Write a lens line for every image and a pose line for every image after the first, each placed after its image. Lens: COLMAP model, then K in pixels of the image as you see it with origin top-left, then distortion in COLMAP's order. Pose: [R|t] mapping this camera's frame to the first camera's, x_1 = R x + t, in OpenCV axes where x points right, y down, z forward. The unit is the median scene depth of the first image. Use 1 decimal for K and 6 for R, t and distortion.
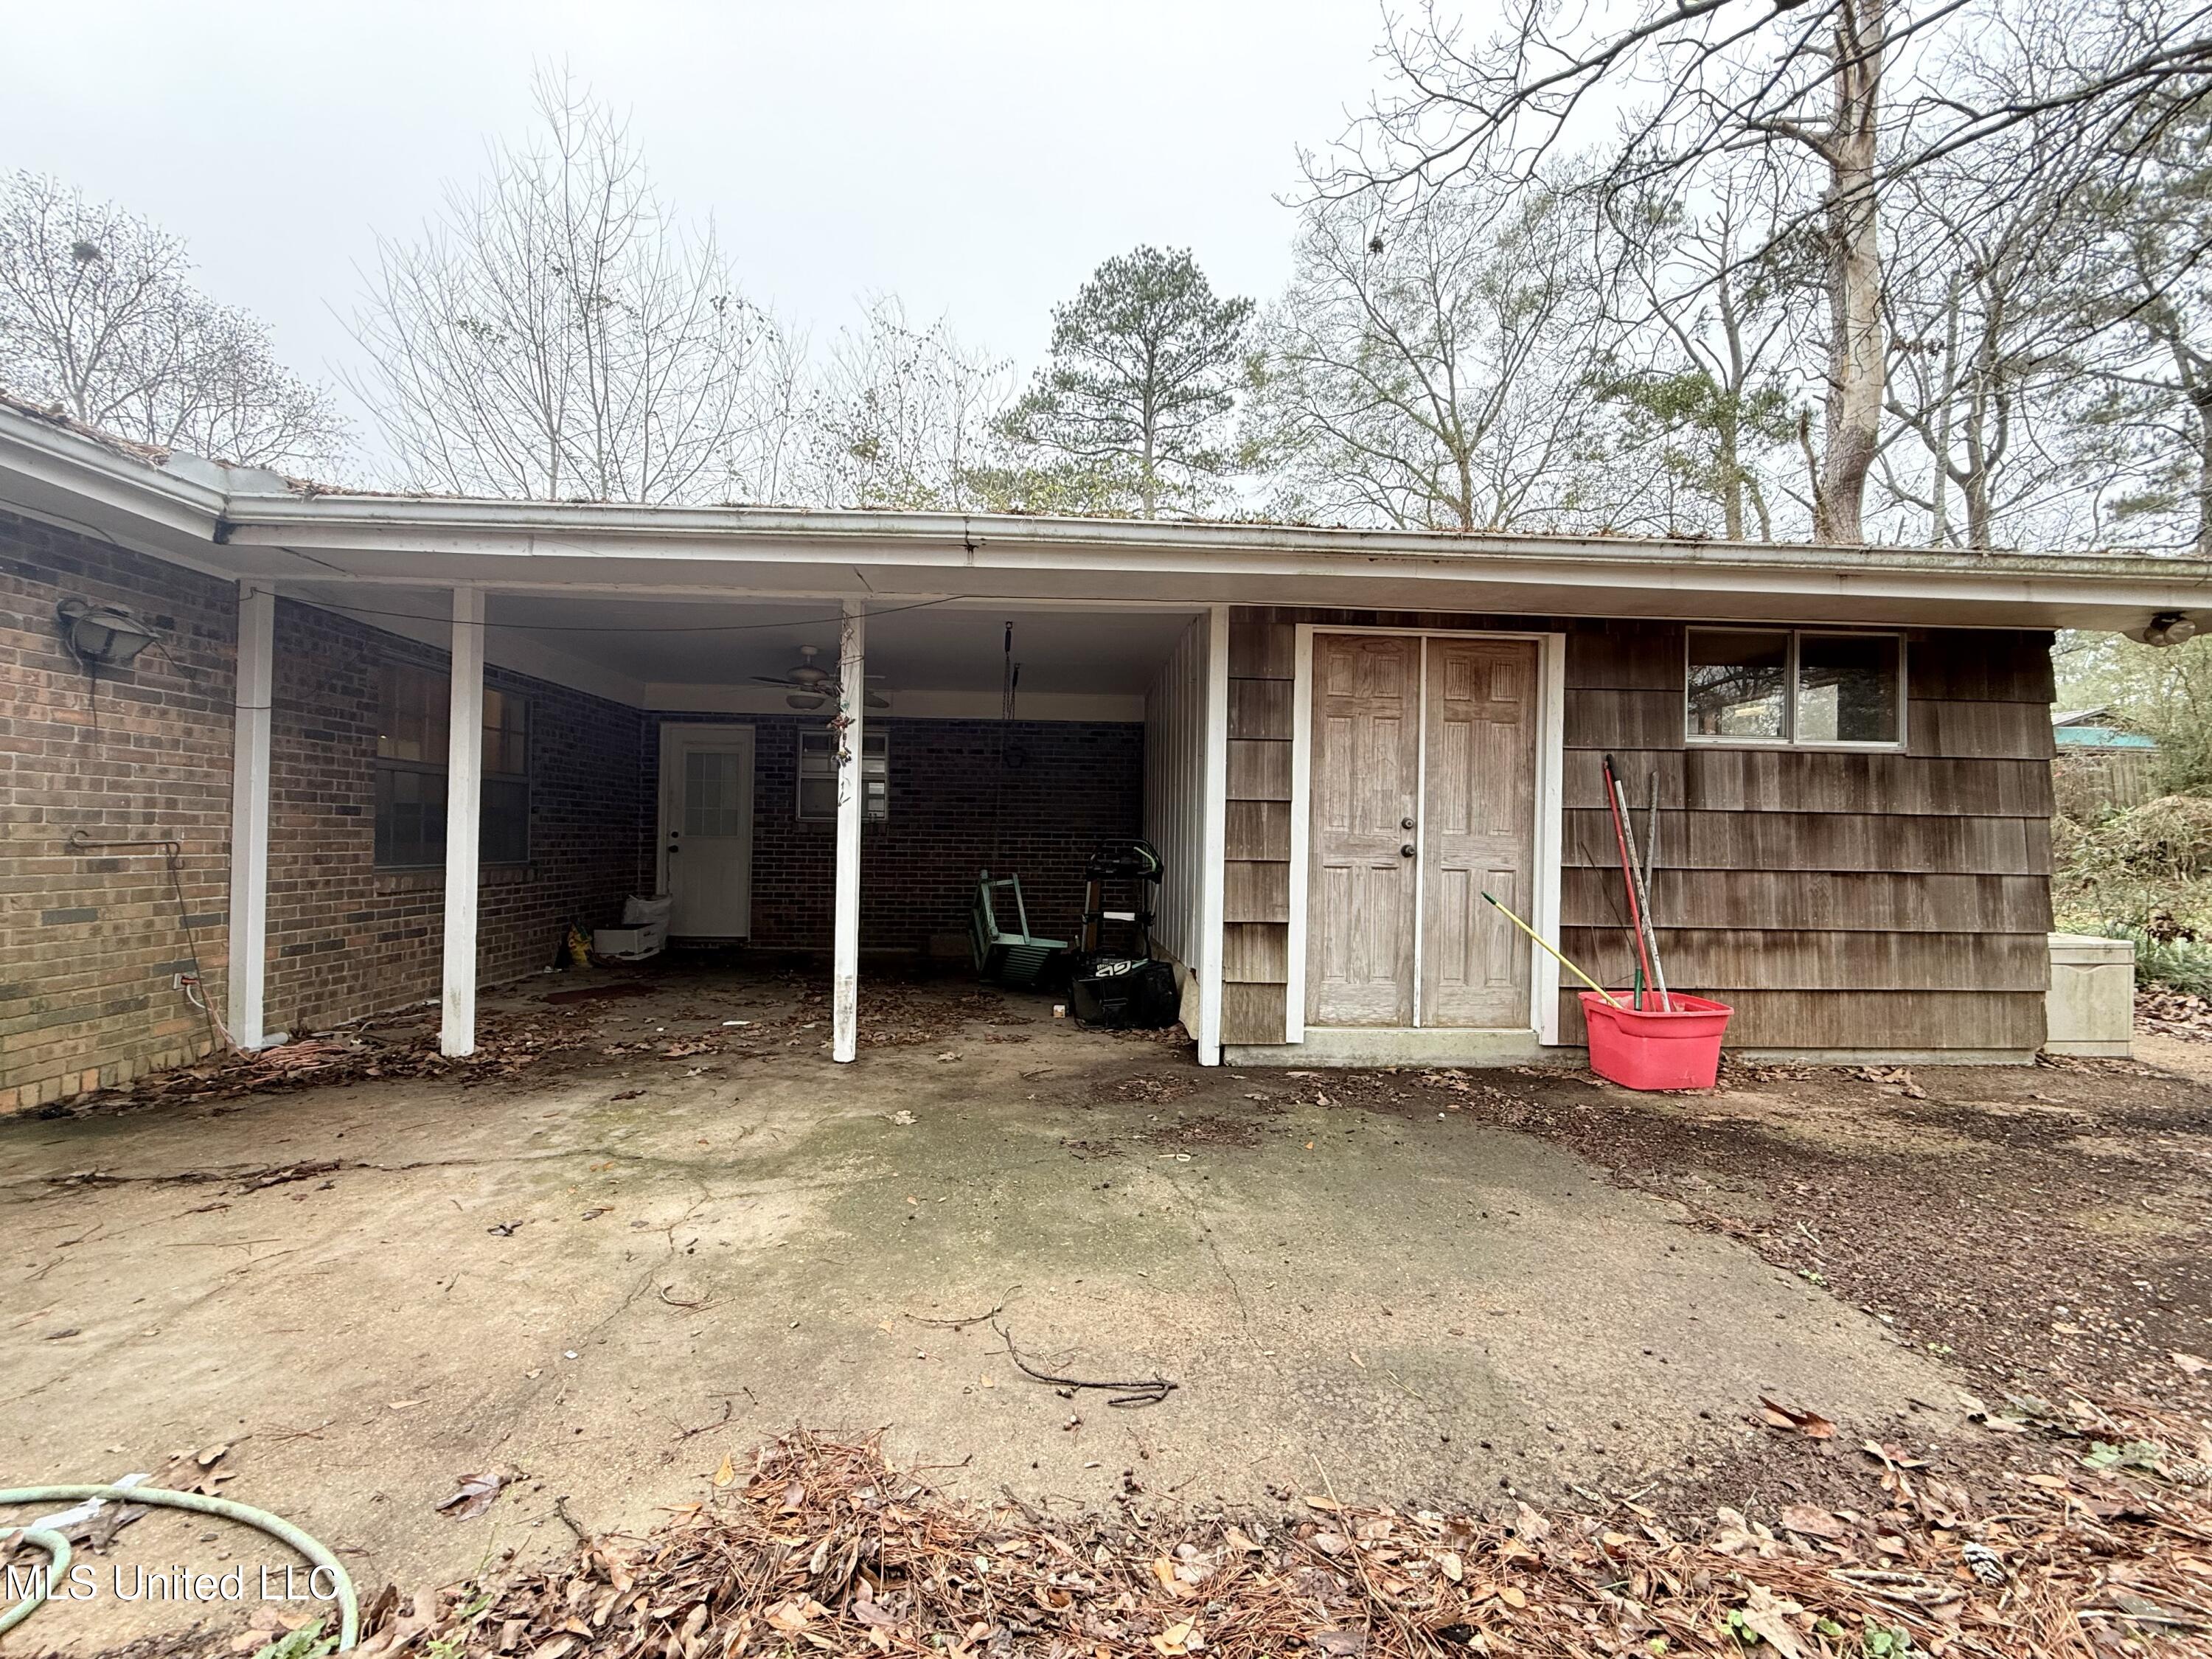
lens RADIAL K [[883.8, 0, 1103.7], [0, 883.8, 831.8], [0, 0, 1]] dist [-0.000113, 0.001027]
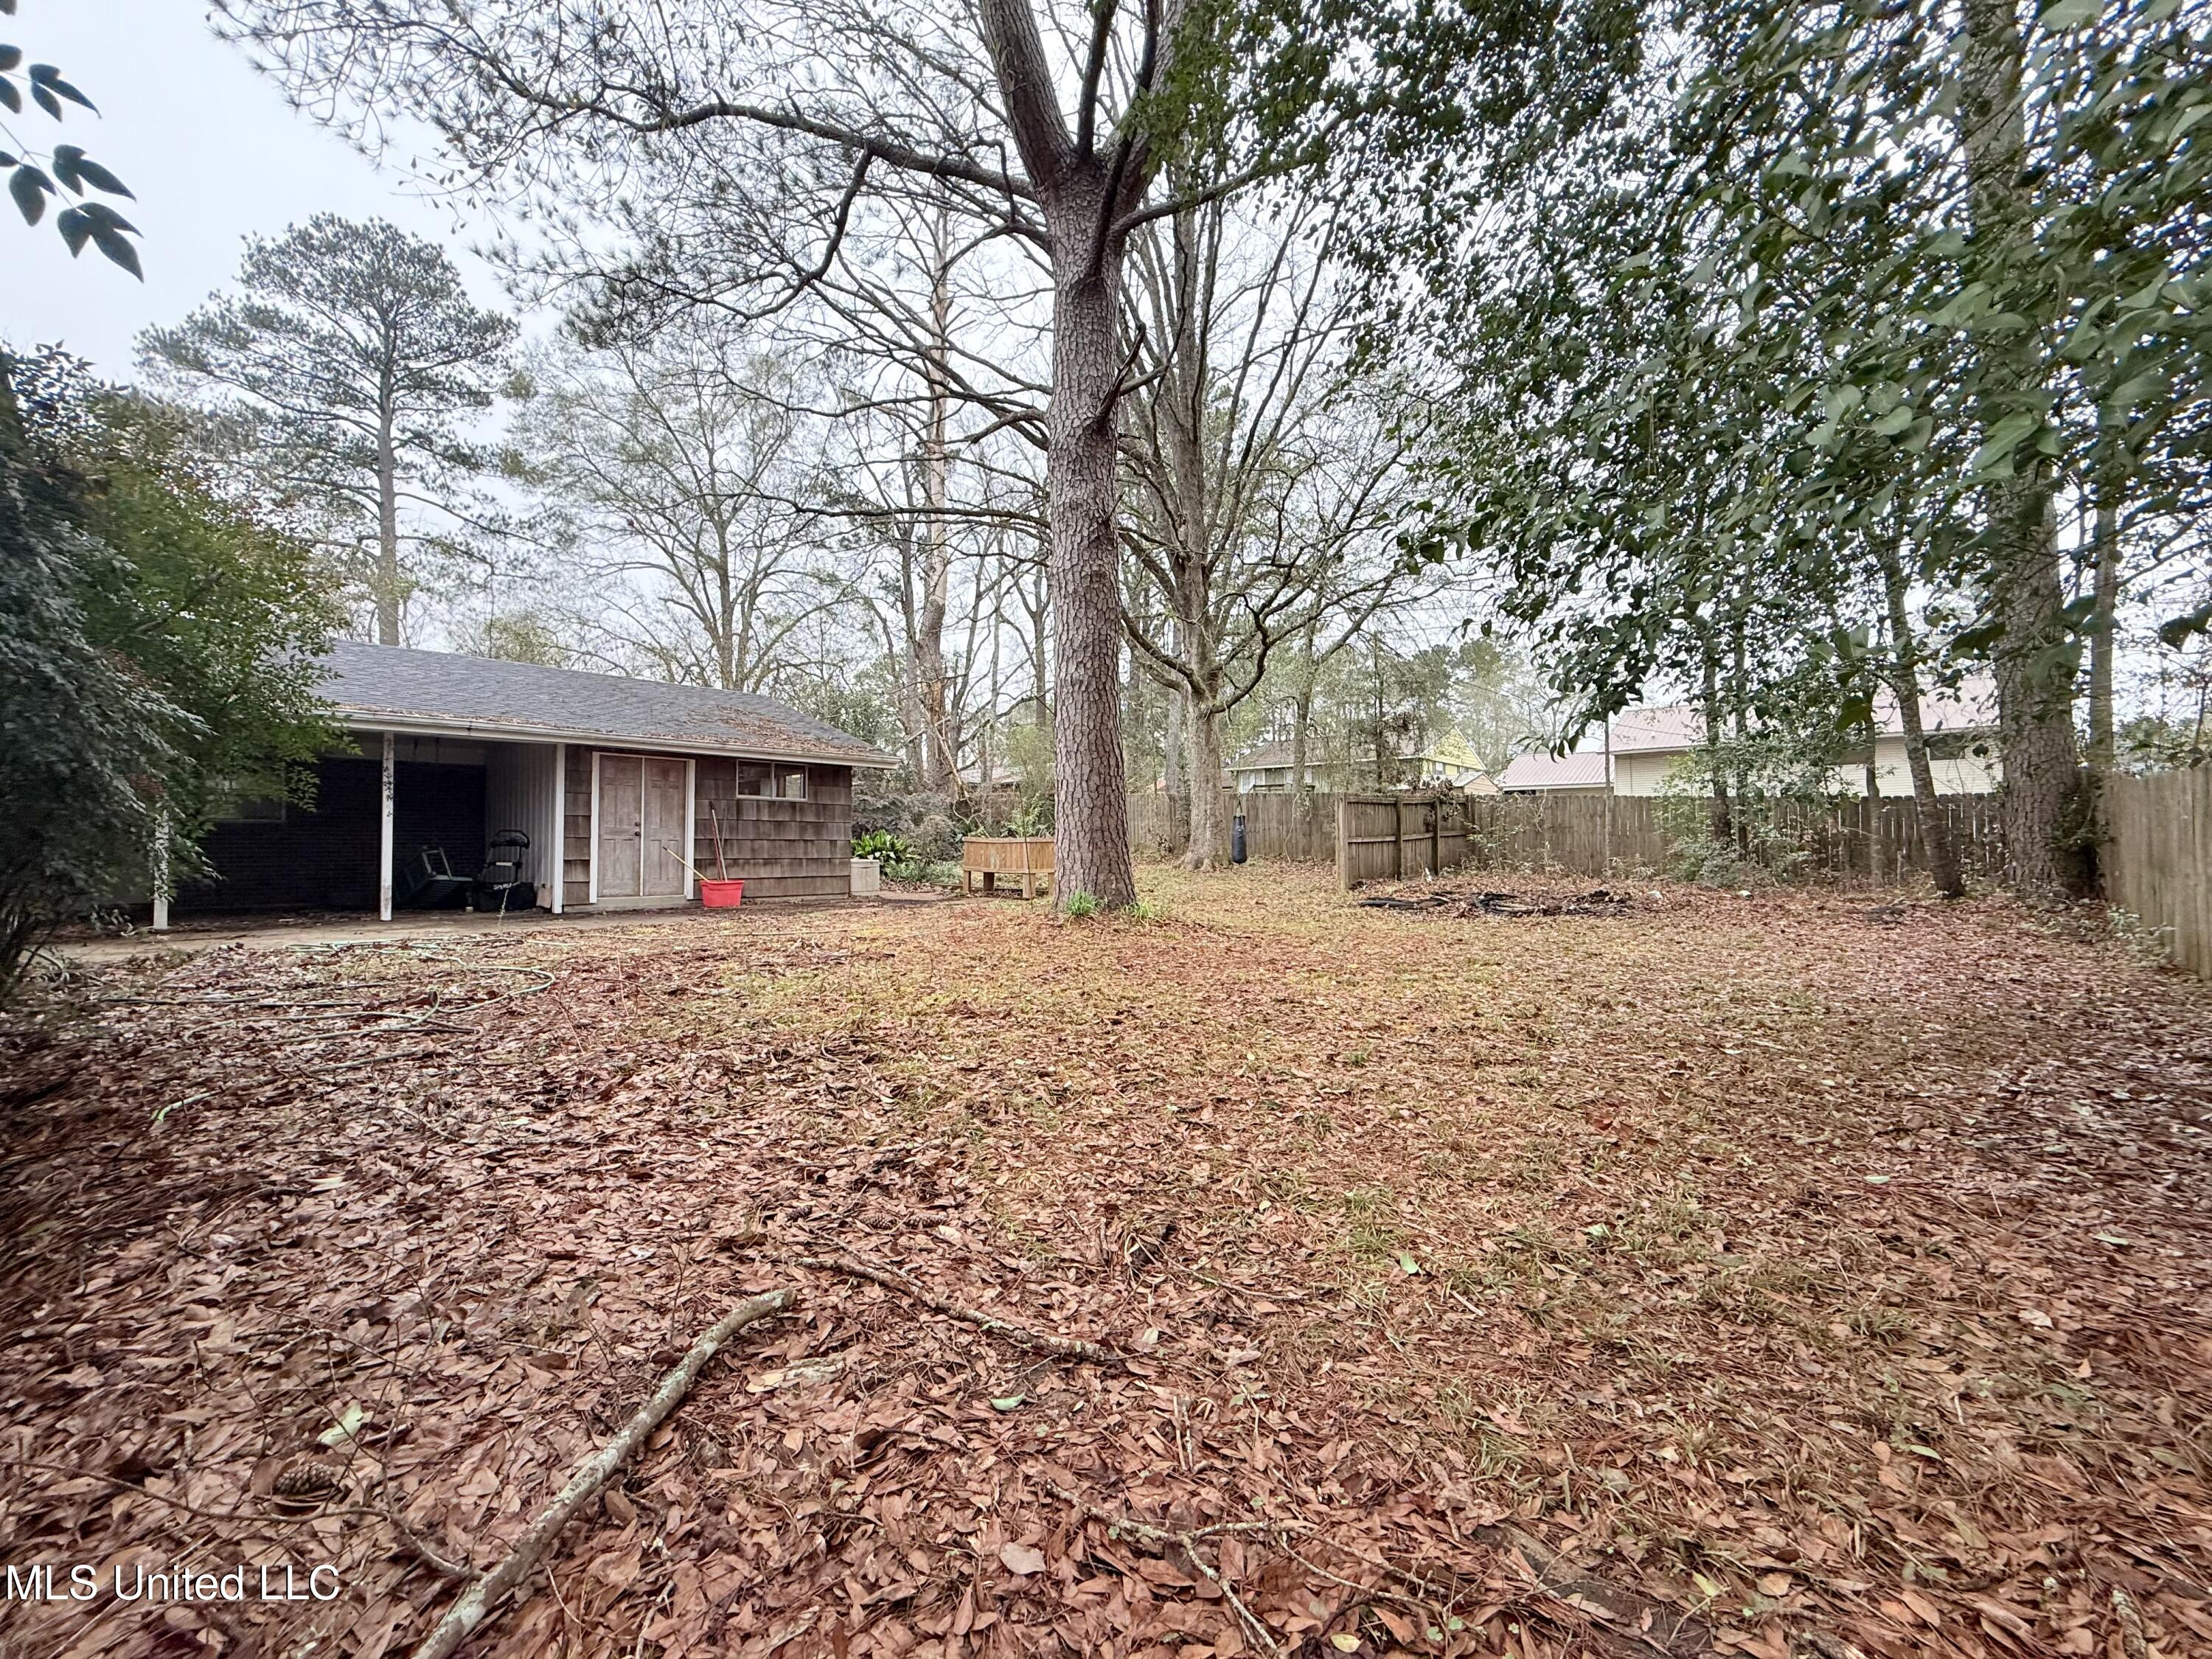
lens RADIAL K [[883.8, 0, 1099.5], [0, 883.8, 837.0], [0, 0, 1]] dist [-0.000113, 0.001027]
pose [[0.722791, -0.007405, 0.691027, -0.059134], [0.005137, 0.999973, 0.005342, 0.002715], [-0.691048, -0.000312, 0.722809, -0.225915]]
